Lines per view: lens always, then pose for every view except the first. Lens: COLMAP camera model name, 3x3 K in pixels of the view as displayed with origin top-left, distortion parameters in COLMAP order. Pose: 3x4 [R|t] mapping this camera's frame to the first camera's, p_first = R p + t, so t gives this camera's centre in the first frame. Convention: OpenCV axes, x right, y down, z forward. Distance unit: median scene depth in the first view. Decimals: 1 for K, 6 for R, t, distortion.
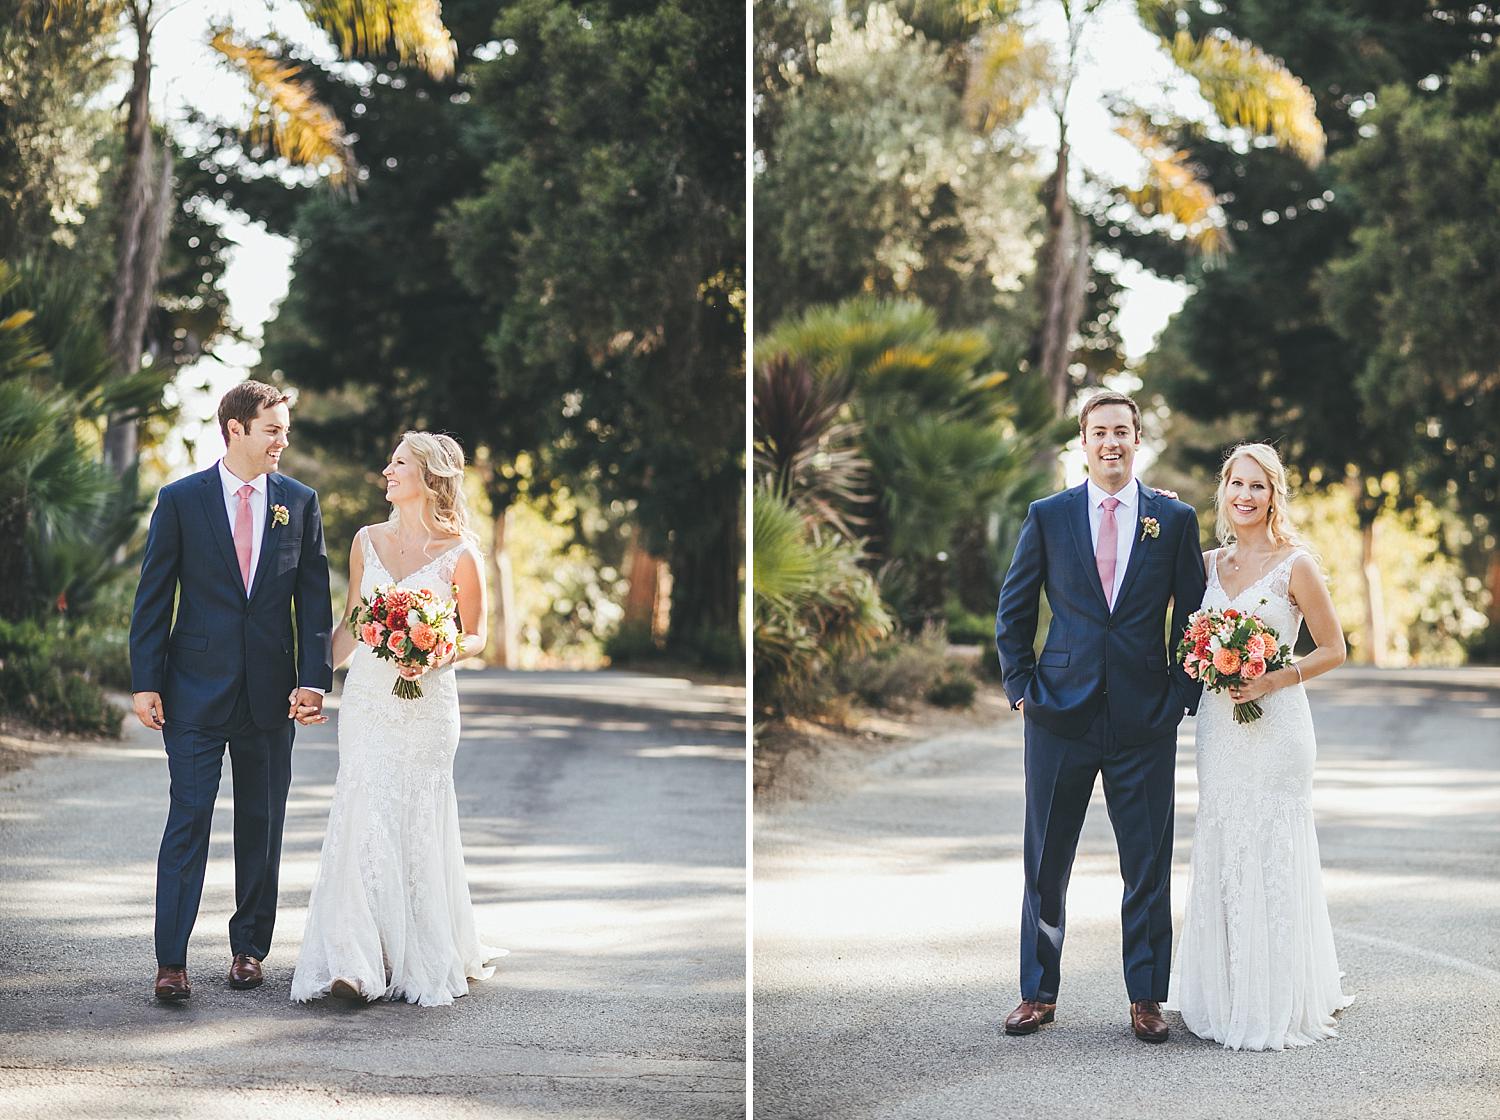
lens RADIAL K [[3581.6, 0, 750.0], [0, 3581.6, 560.0], [0, 0, 1]] dist [2.297603, 0.013350]
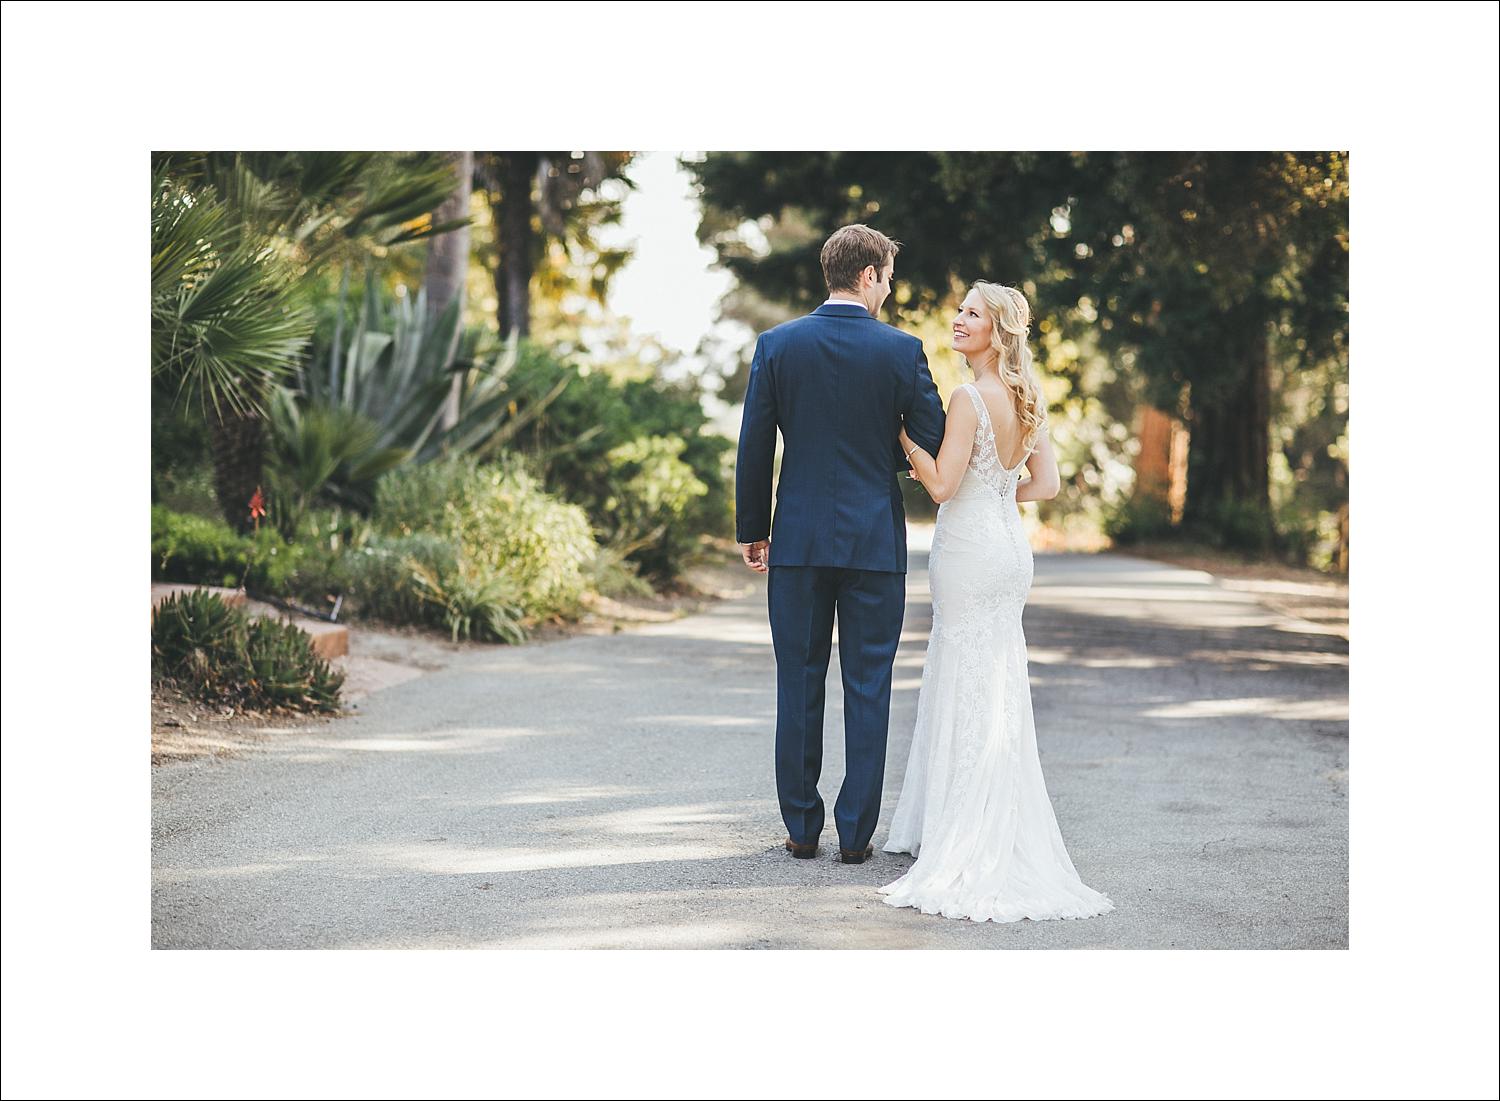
lens RADIAL K [[3849.8, 0, 750.0], [0, 3849.8, 550.5], [0, 0, 1]] dist [-0.330421, -0.089730]
pose [[0.990590, -0.011029, -0.136417, -0.001389], [0.015798, 0.999300, 0.033920, -0.000809], [0.135948, -0.035756, 0.990071, 0.119185]]
